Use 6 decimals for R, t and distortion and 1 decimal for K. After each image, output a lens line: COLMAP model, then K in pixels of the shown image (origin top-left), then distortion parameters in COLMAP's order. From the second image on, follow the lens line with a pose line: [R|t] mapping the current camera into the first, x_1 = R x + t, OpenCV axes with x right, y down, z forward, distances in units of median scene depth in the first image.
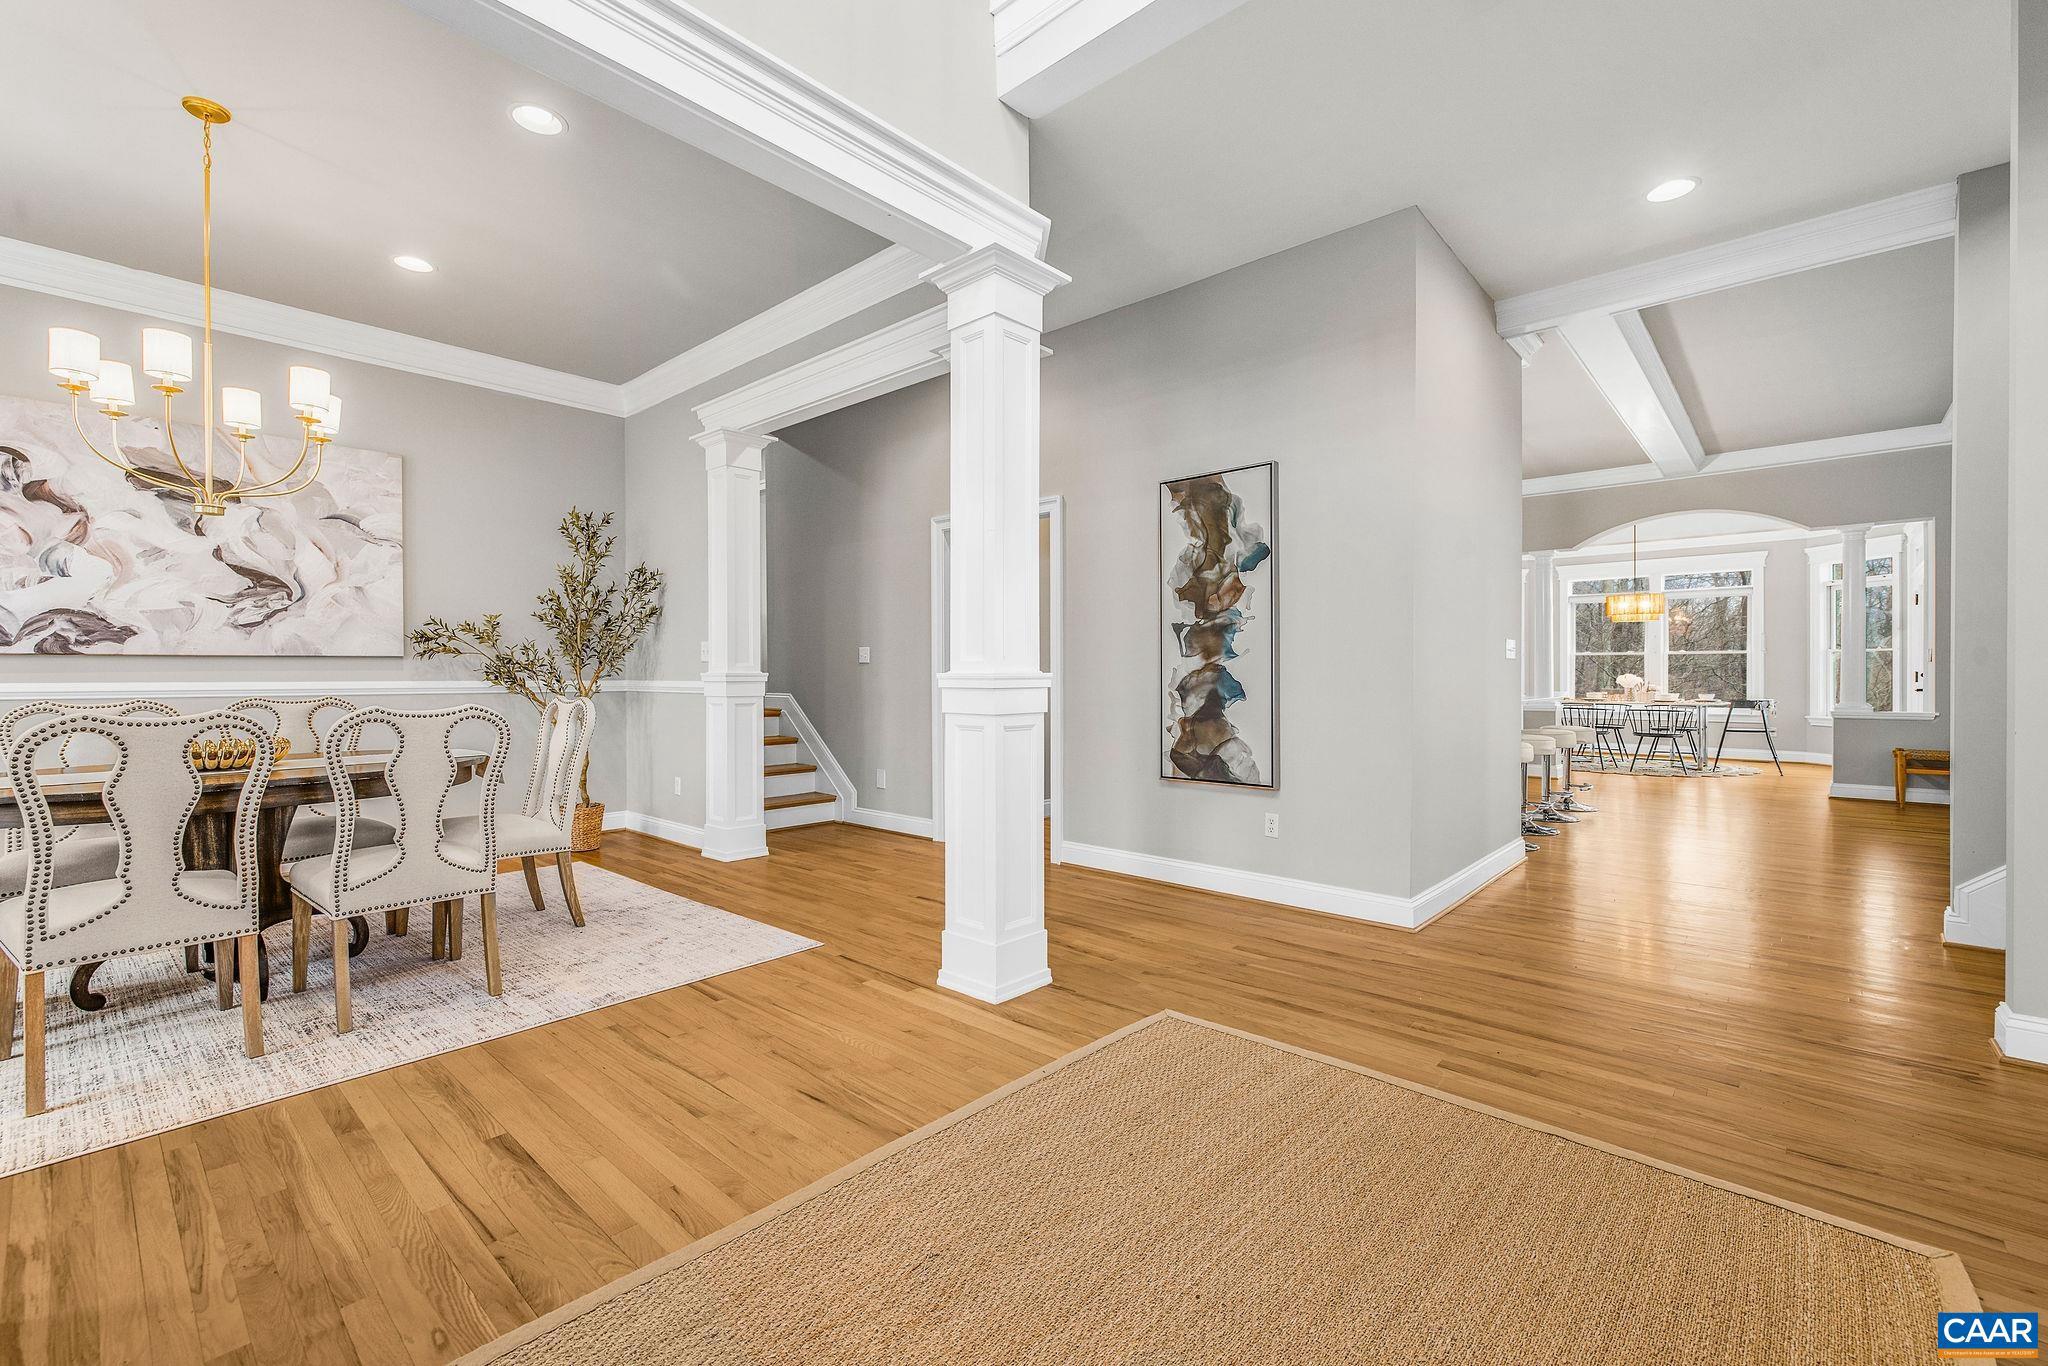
lens RADIAL K [[870.5, 0, 1018.2], [0, 870.5, 672.7], [0, 0, 1]] dist [0.000429, 0.000498]
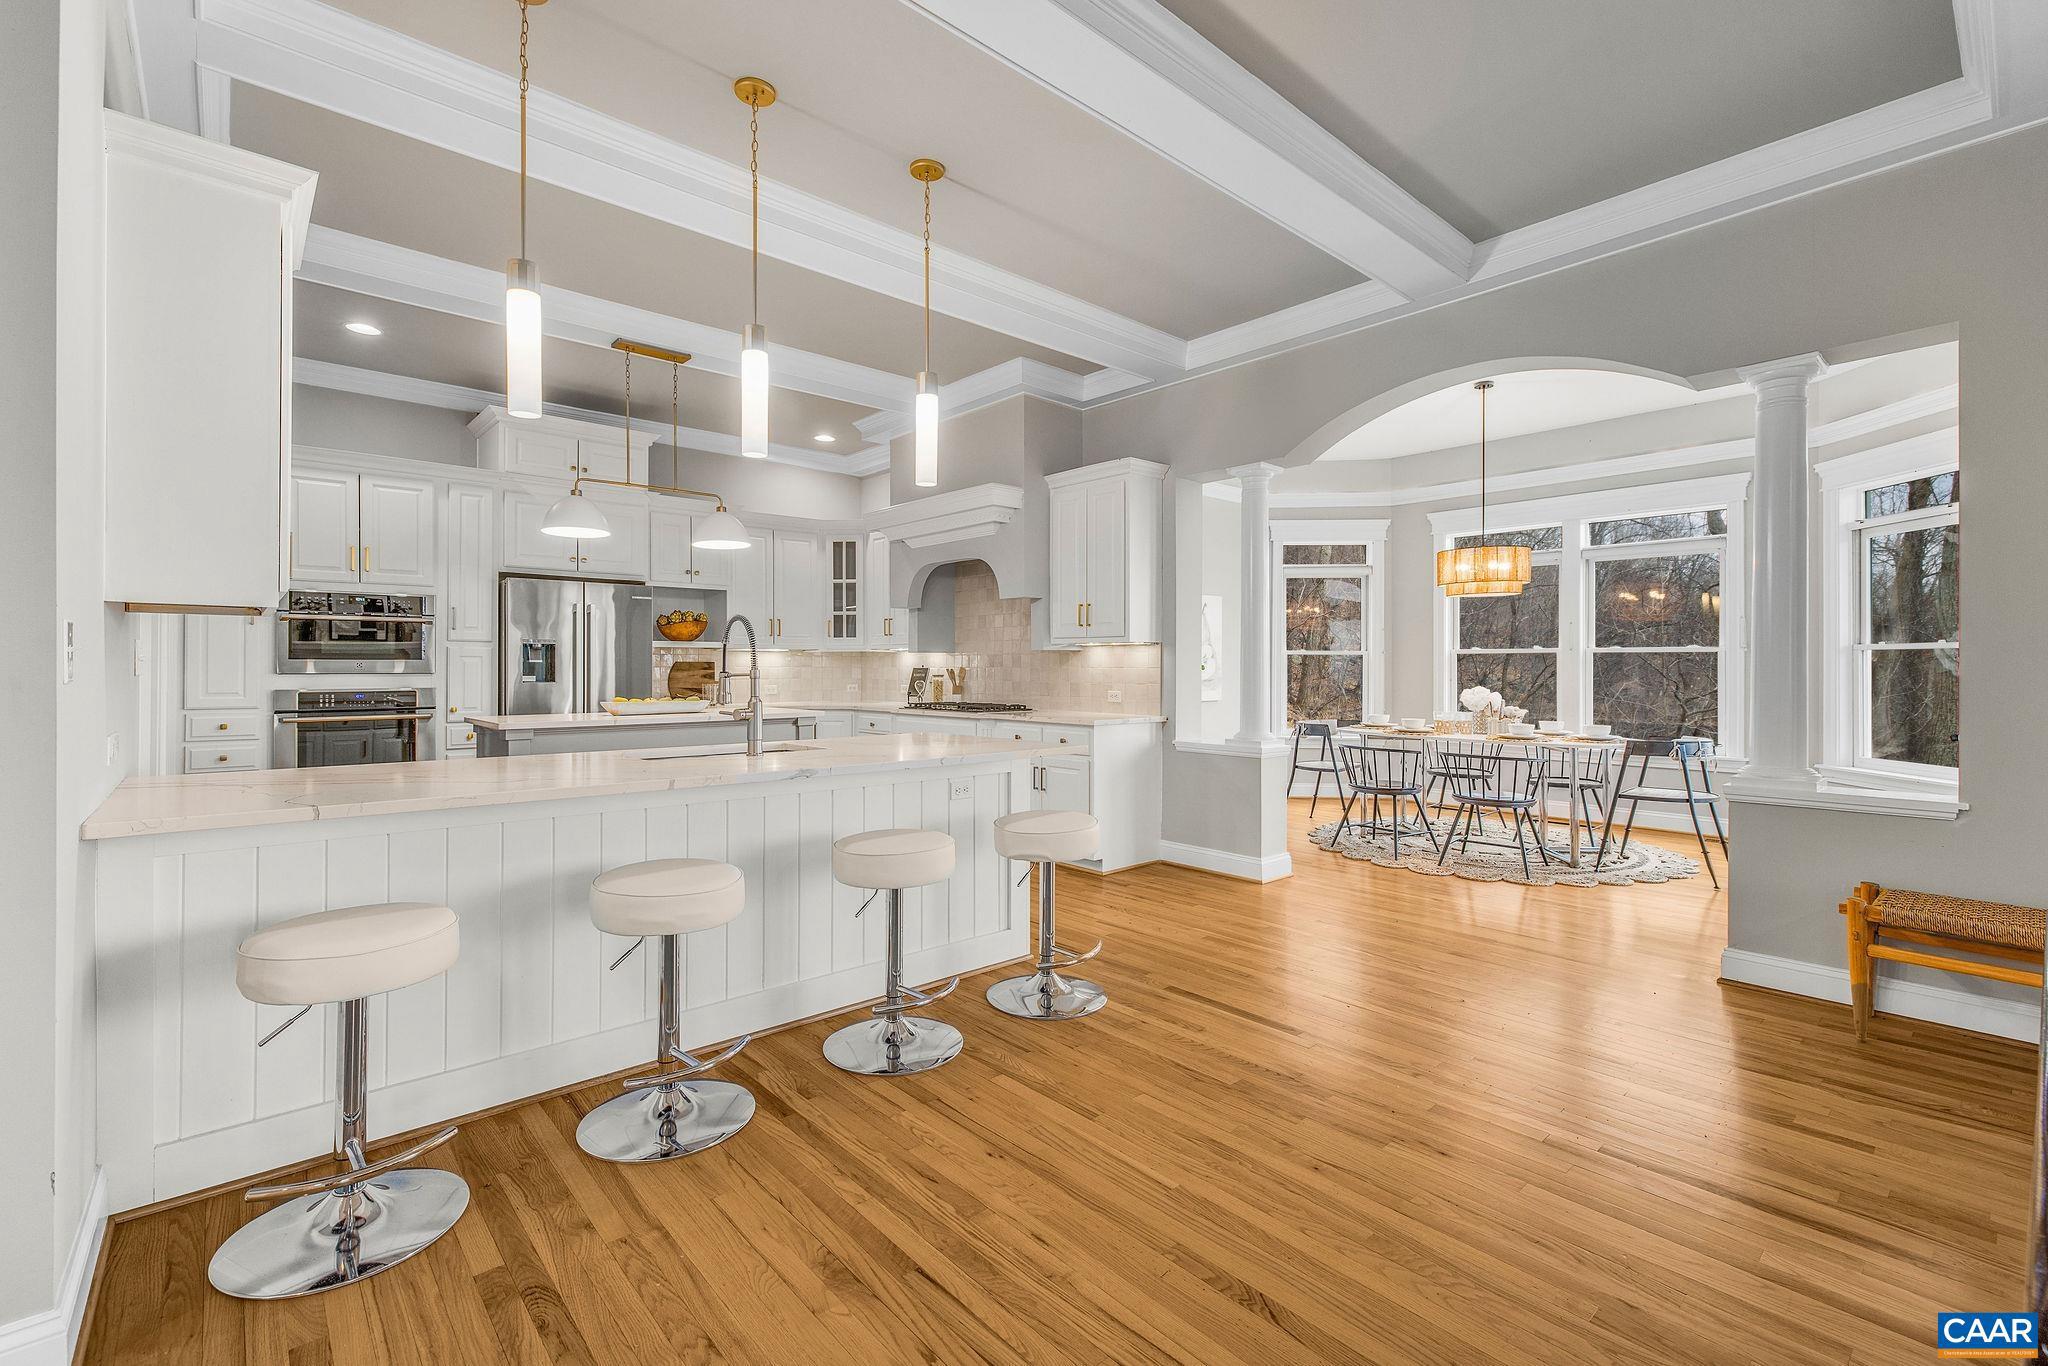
lens RADIAL K [[895.1, 0, 1021.3], [0, 895.1, 664.8], [0, 0, 1]] dist [0.000184, -0.000051]
pose [[0.994849, 0.004633, -0.101267, 0.500891], [-0.004799, 0.999988, -0.001401, -0.012244], [0.101259, 0.001880, 0.994858, 0.407550]]
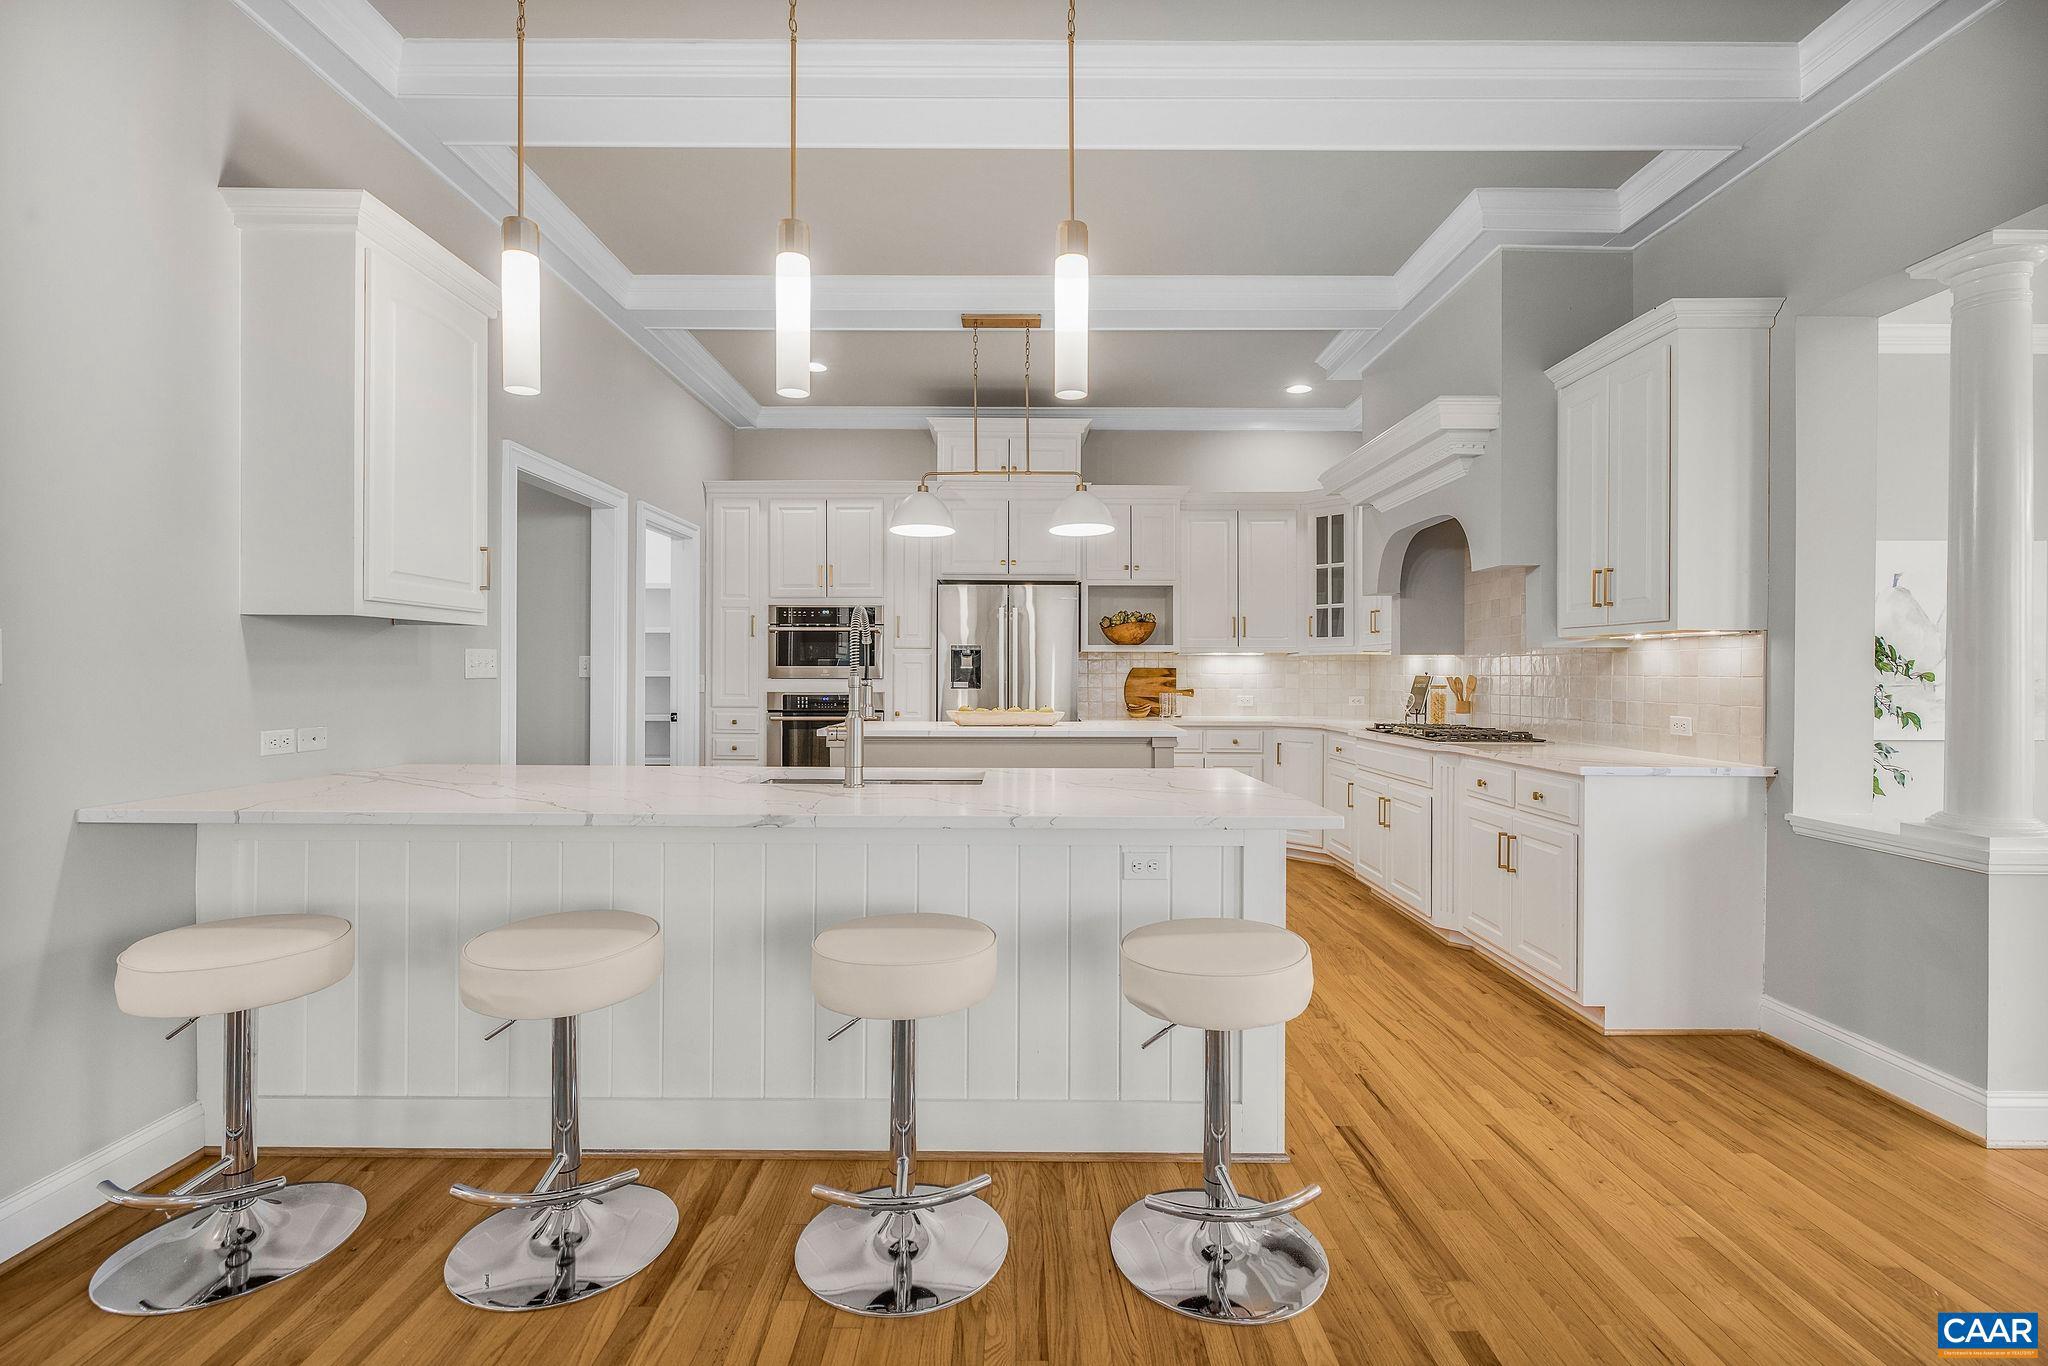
lens RADIAL K [[921.5, 0, 1017.2], [0, 921.5, 679.0], [0, 0, 1]] dist [0.001484, 0.000217]
pose [[0.673169, 0.011273, -0.739403, 0.596840], [-0.005798, 0.999934, 0.009966, -0.012448], [0.739466, -0.002422, 0.673190, 0.586579]]
